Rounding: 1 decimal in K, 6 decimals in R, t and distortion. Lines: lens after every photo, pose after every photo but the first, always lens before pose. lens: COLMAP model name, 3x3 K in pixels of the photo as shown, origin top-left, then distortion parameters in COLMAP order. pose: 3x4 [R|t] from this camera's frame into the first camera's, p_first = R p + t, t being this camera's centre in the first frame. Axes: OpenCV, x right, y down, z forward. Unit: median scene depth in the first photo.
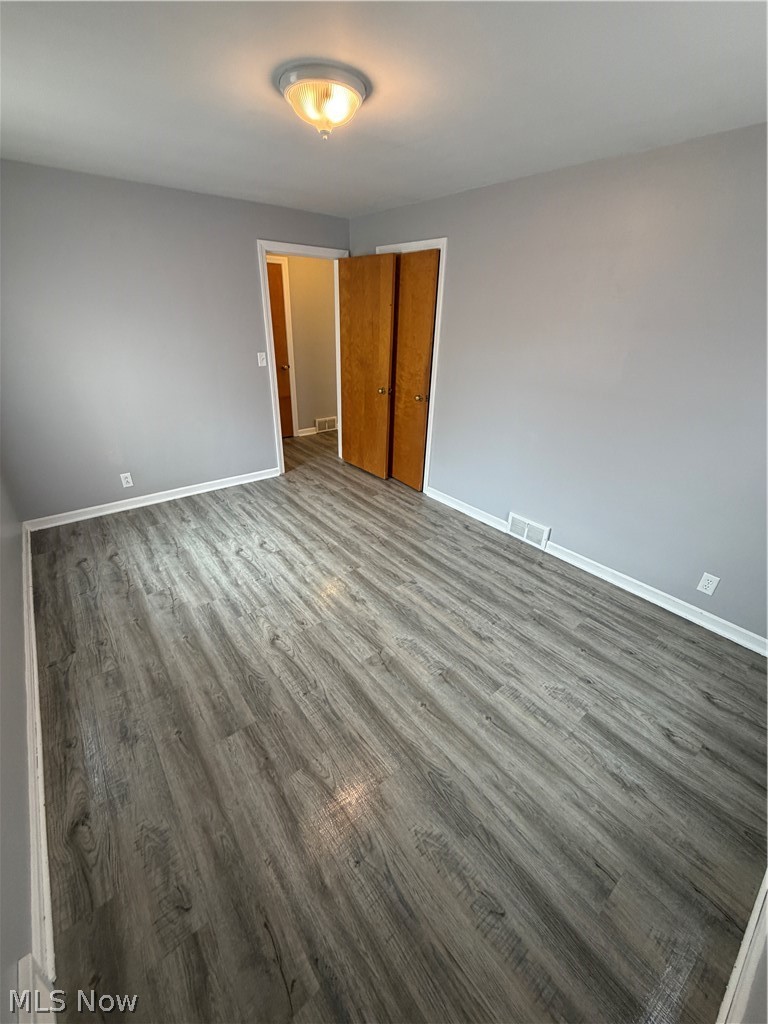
lens RADIAL K [[407.2, 0, 382.2], [0, 407.2, 509.5], [0, 0, 1]] dist [-0.000246, 0.000050]
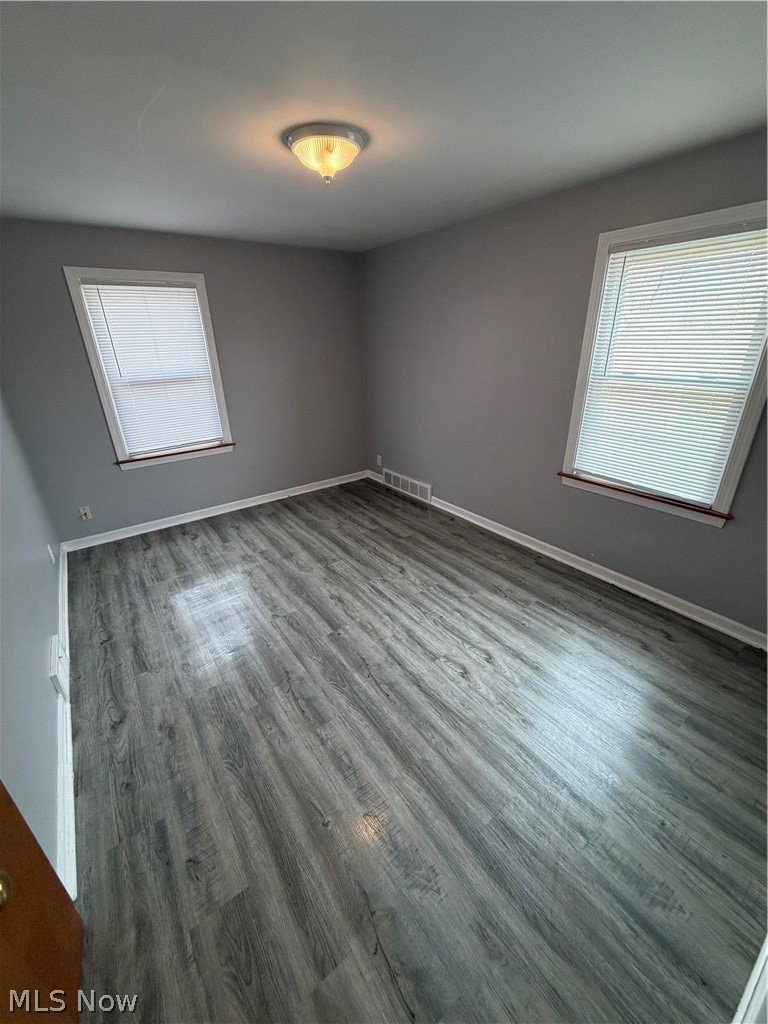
lens RADIAL K [[407.2, 0, 382.2], [0, 407.2, 509.5], [0, 0, 1]] dist [-0.000246, 0.000050]
pose [[-0.998910, -0.016632, 0.043609, -0.220826], [0.022435, 0.648222, 0.761121, -0.736839], [-0.040927, 0.761270, -0.647142, 1.500023]]
